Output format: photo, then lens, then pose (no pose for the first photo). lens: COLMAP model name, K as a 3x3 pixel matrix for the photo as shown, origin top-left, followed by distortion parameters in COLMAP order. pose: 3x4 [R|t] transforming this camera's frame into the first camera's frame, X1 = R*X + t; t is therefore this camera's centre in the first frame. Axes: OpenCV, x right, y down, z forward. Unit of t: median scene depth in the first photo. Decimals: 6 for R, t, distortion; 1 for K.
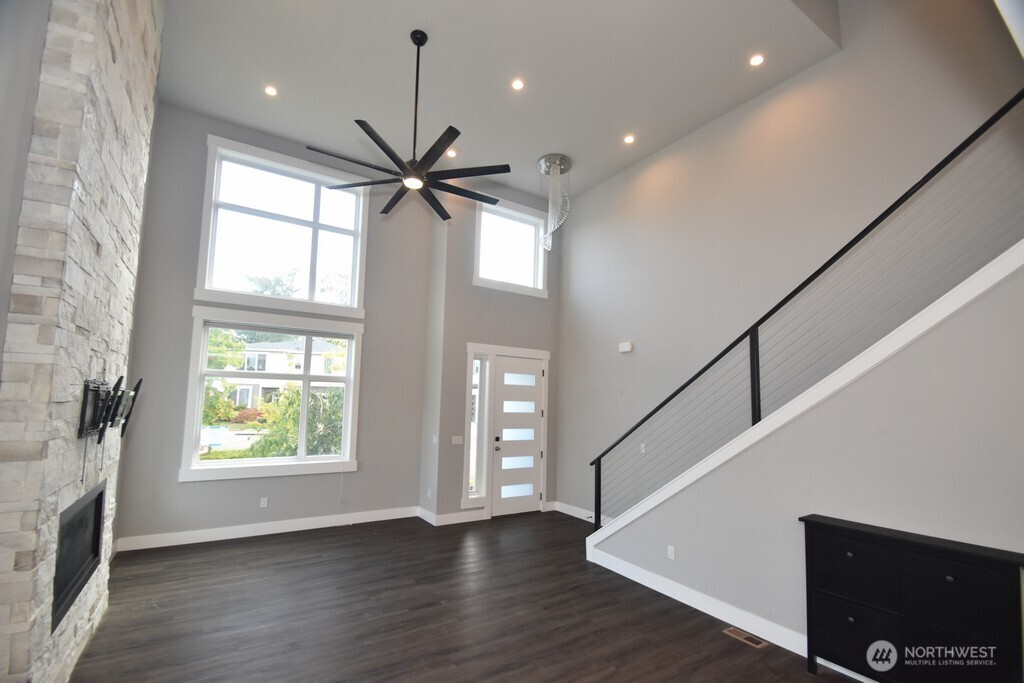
lens RADIAL K [[445.1, 0, 504.3], [0, 445.1, 364.8], [0, 0, 1]] dist [0.004104, -0.014213]
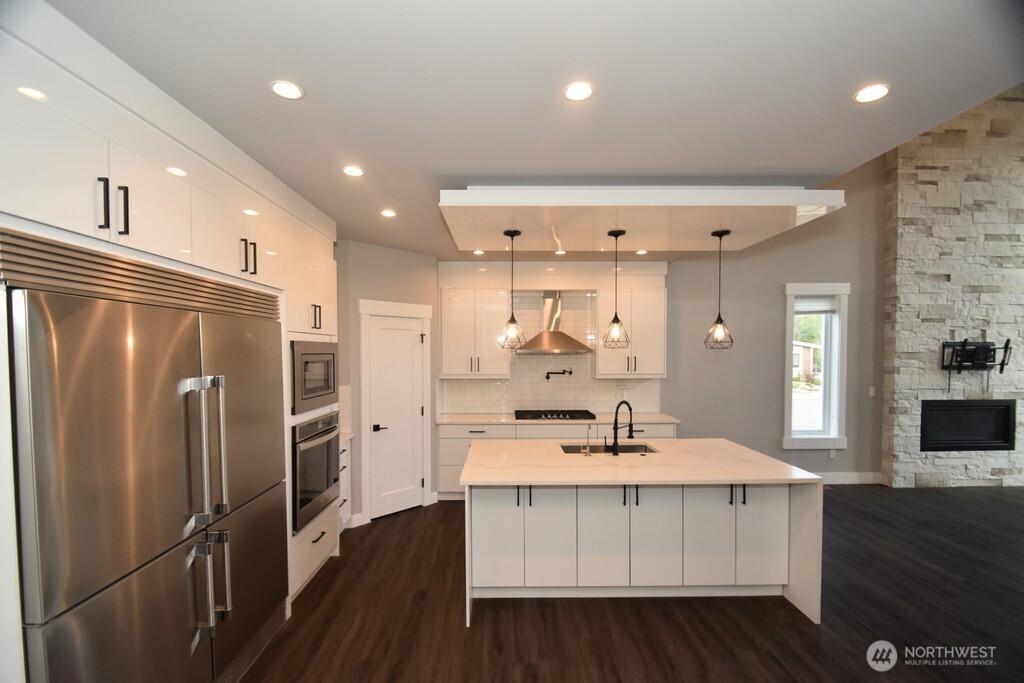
lens RADIAL K [[448.5, 0, 504.4], [0, 448.5, 364.2], [0, 0, 1]] dist [-0.023131, -0.000343]
pose [[-0.538368, 0.002119, -0.842707, 0.885965], [0.059784, 0.997573, -0.035685, 0.040709], [0.840587, -0.069592, -0.537188, 0.165141]]
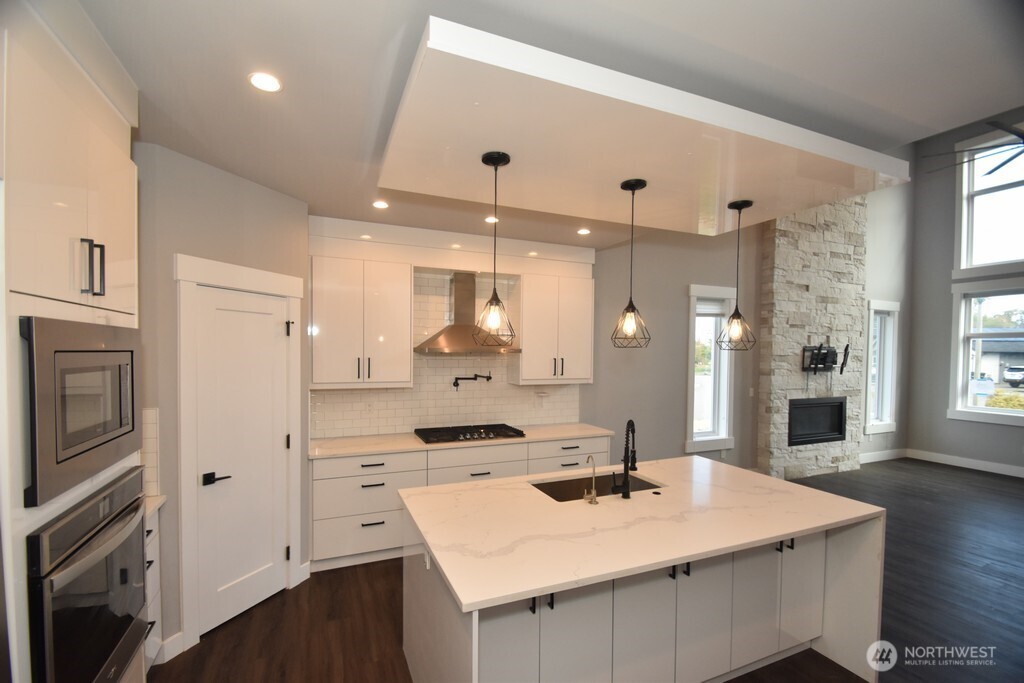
lens RADIAL K [[445.1, 0, 504.3], [0, 445.1, 364.8], [0, 0, 1]] dist [0.004104, -0.014213]
pose [[-0.171890, 0.004177, -0.985107, 0.743407], [0.068996, 0.997586, -0.007809, 0.018951], [0.982697, -0.069311, -0.171763, -0.067618]]
